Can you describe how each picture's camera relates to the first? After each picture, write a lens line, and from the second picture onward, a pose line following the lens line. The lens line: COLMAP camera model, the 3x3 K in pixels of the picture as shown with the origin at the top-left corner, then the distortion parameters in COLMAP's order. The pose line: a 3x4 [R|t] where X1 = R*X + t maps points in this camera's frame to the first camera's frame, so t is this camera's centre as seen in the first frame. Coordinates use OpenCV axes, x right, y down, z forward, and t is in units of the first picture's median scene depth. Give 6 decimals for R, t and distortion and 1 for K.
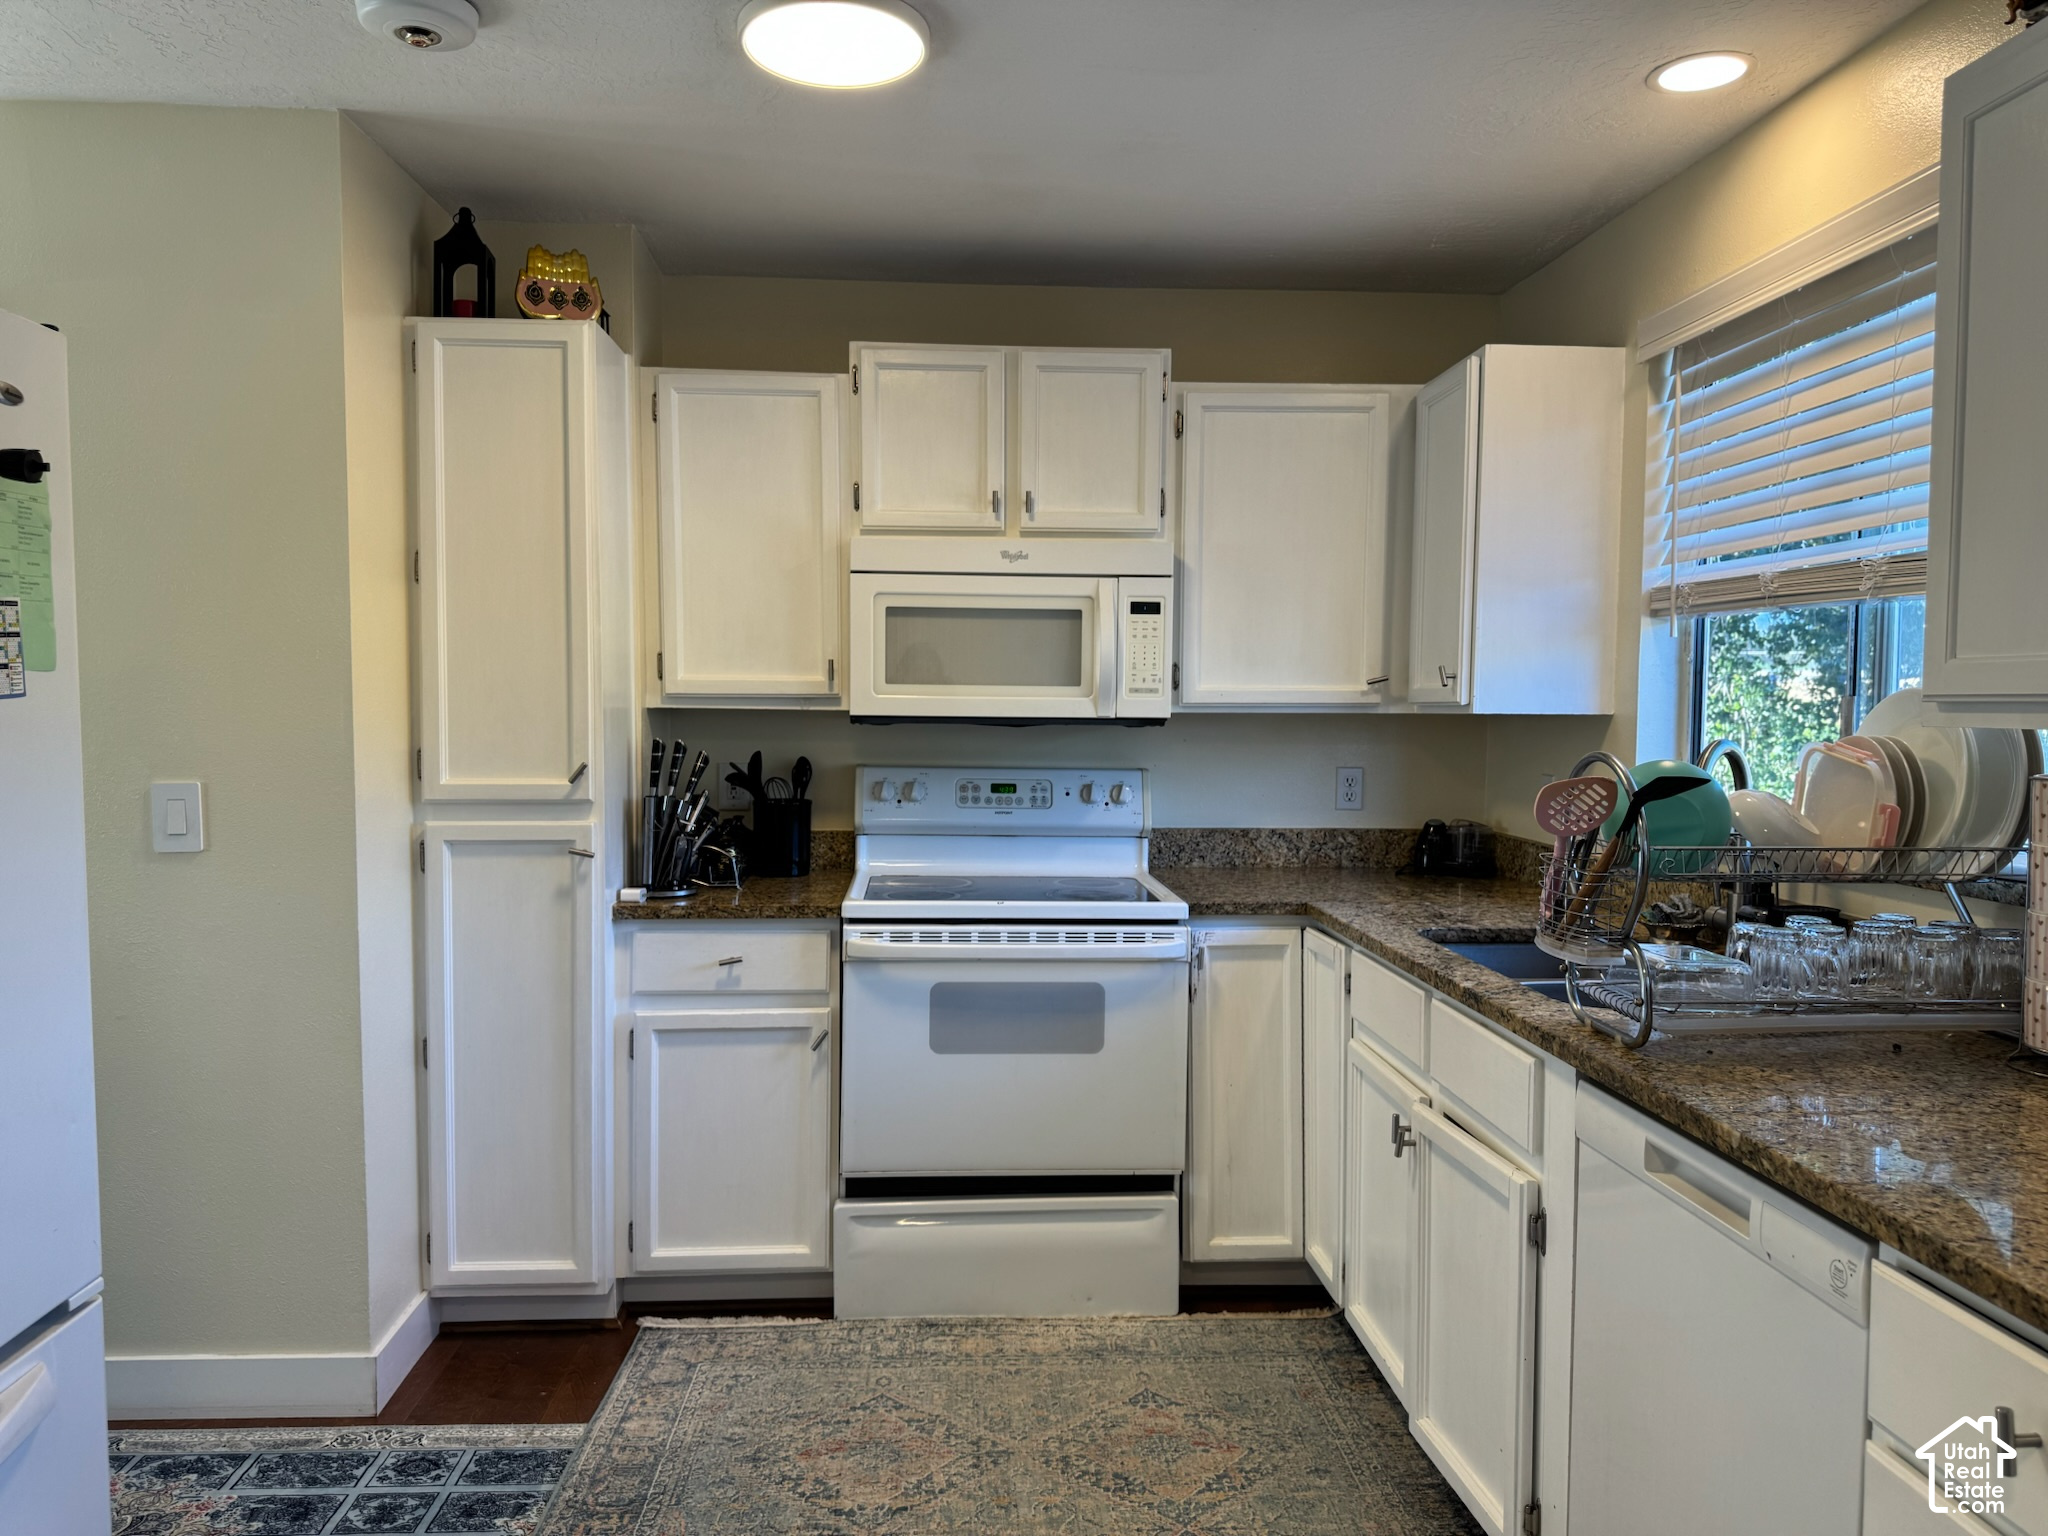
lens RADIAL K [[1526.4, 0, 1035.7], [0, 1526.4, 783.9], [0, 0, 1]] dist [0.160517, -0.272162]
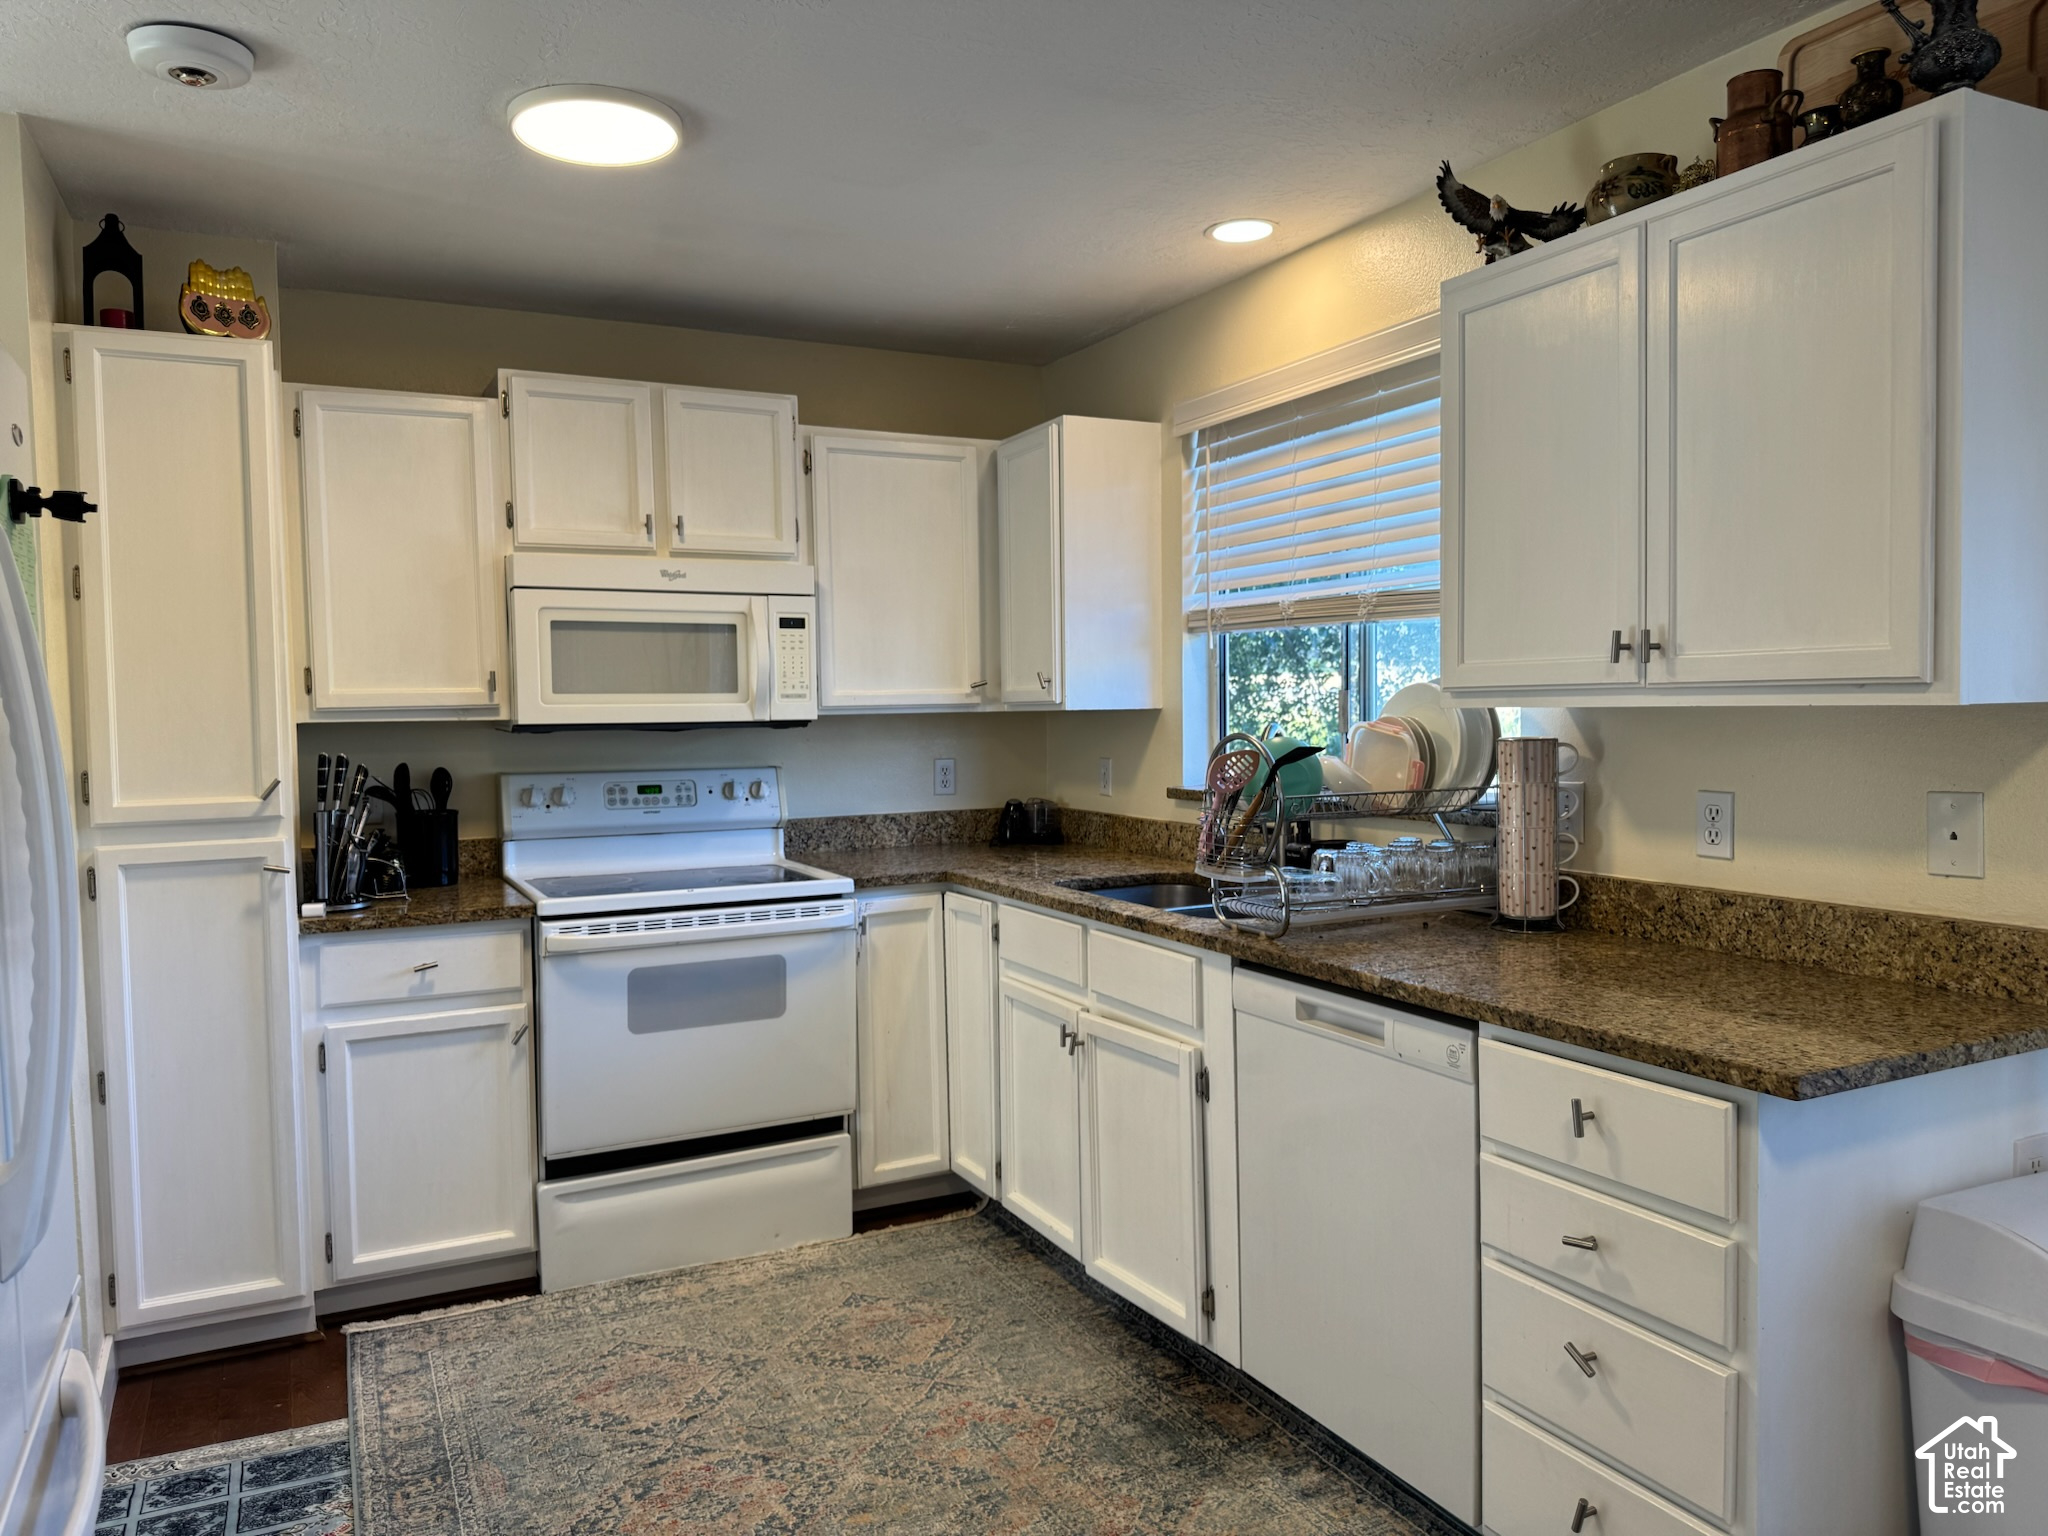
lens RADIAL K [[1504.4, 0, 1097.9], [0, 1504.4, 779.0], [0, 0, 1]] dist [0.148772, -0.158804]
pose [[0.911234, -0.044430, 0.409486, -0.199965], [0.046289, 0.998914, 0.005376, 0.005171], [-0.409280, 0.014056, 0.912300, -0.121956]]
